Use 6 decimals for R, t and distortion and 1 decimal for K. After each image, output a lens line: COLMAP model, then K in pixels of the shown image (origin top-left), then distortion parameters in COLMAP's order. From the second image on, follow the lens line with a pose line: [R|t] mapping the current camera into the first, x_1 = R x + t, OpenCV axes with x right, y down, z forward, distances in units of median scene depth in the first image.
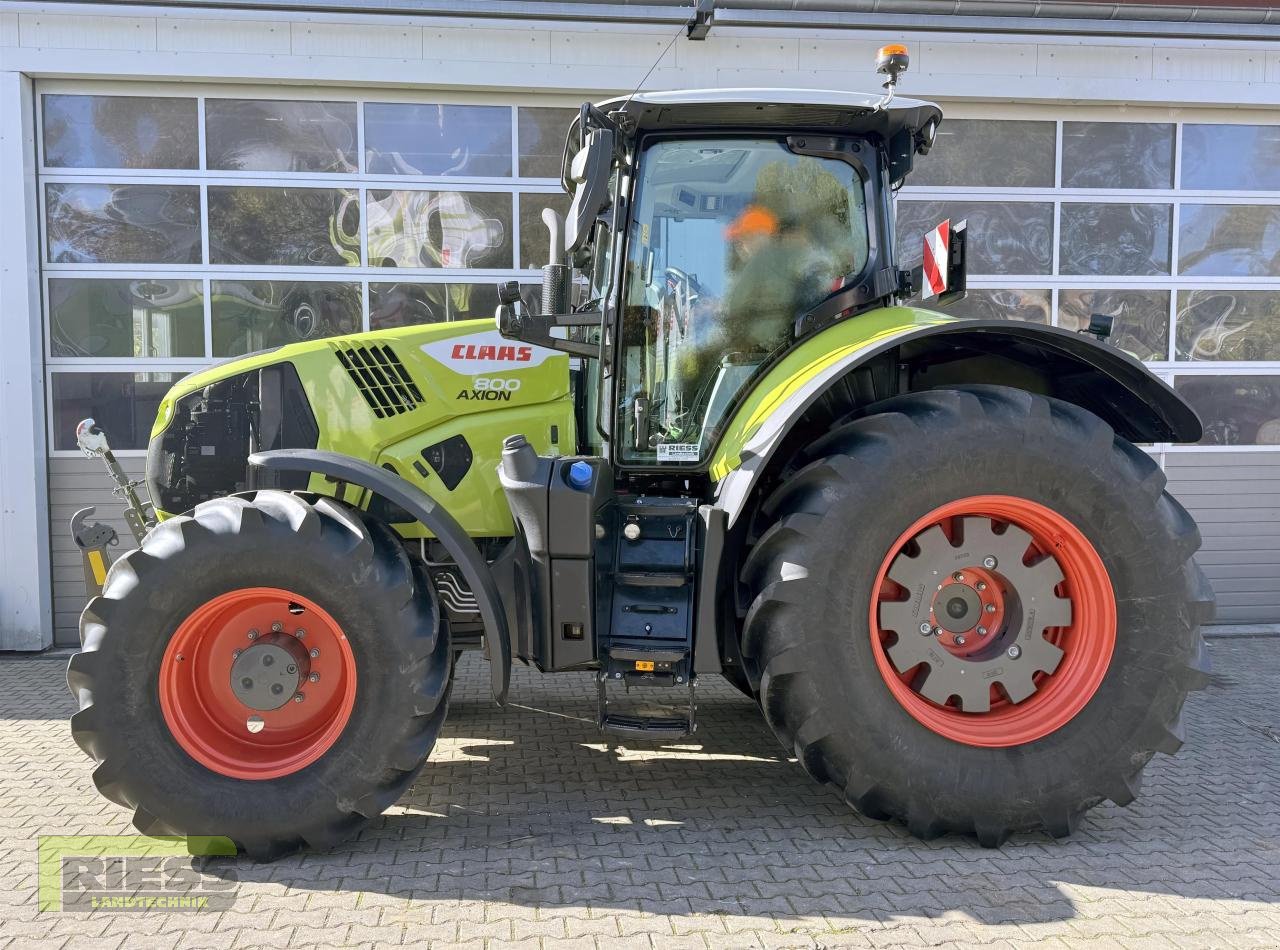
lens RADIAL K [[1029.4, 0, 600.7], [0, 1029.4, 411.1], [0, 0, 1]] dist [0.130971, -0.207268]
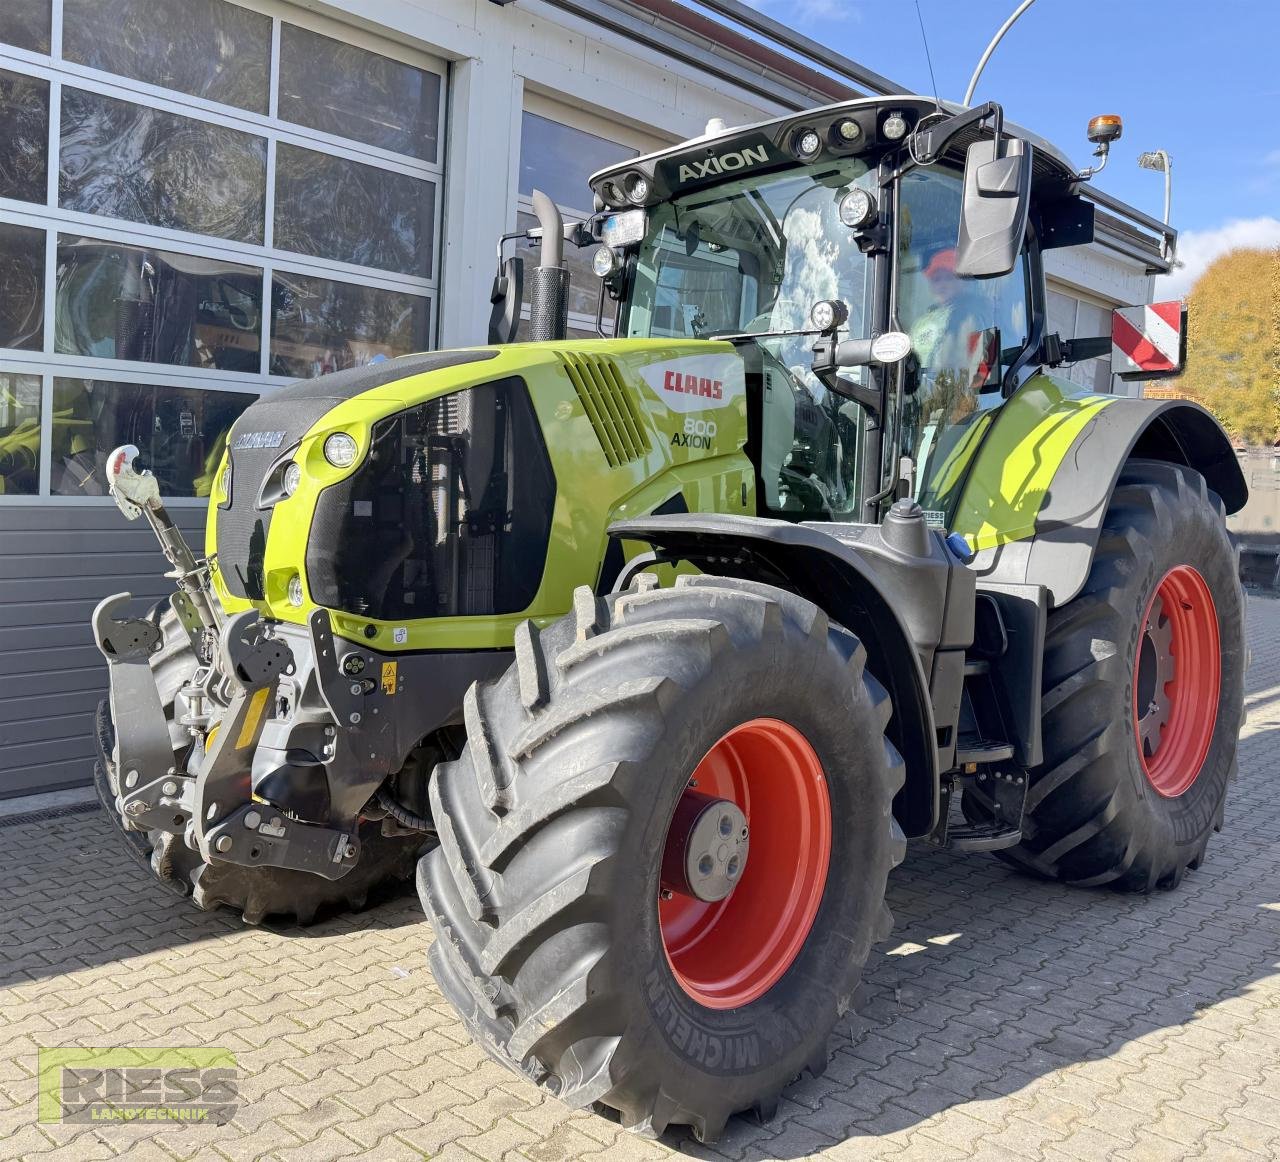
lens RADIAL K [[1141.4, 0, 606.6], [0, 1141.4, 503.8], [0, 0, 1]] dist [0.071841, -0.084062]
pose [[0.759513, 0.017863, 0.650247, -0.830054], [-0.042051, 0.998880, 0.021677, 0.017545], [-0.649131, -0.043808, 0.759414, 0.477375]]
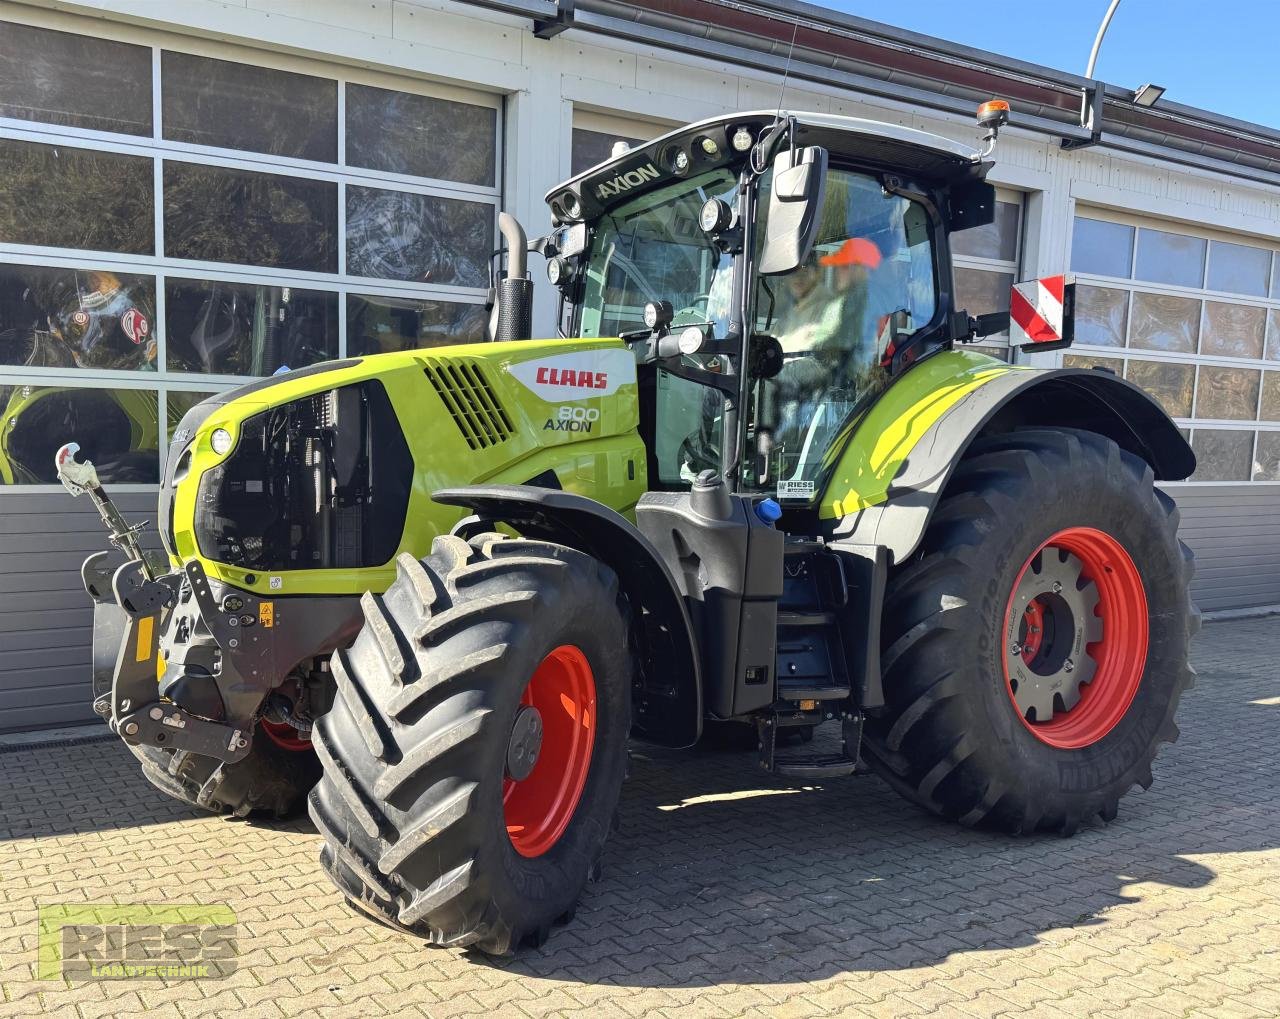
lens RADIAL K [[1123.7, 0, 573.4], [0, 1123.7, 513.2], [0, 0, 1]] dist [0.115733, -0.187963]
pose [[0.900259, -0.008008, 0.435281, -0.630795], [-0.016731, 0.998456, 0.052974, 0.010194], [-0.435033, -0.054973, 0.898735, 0.138926]]
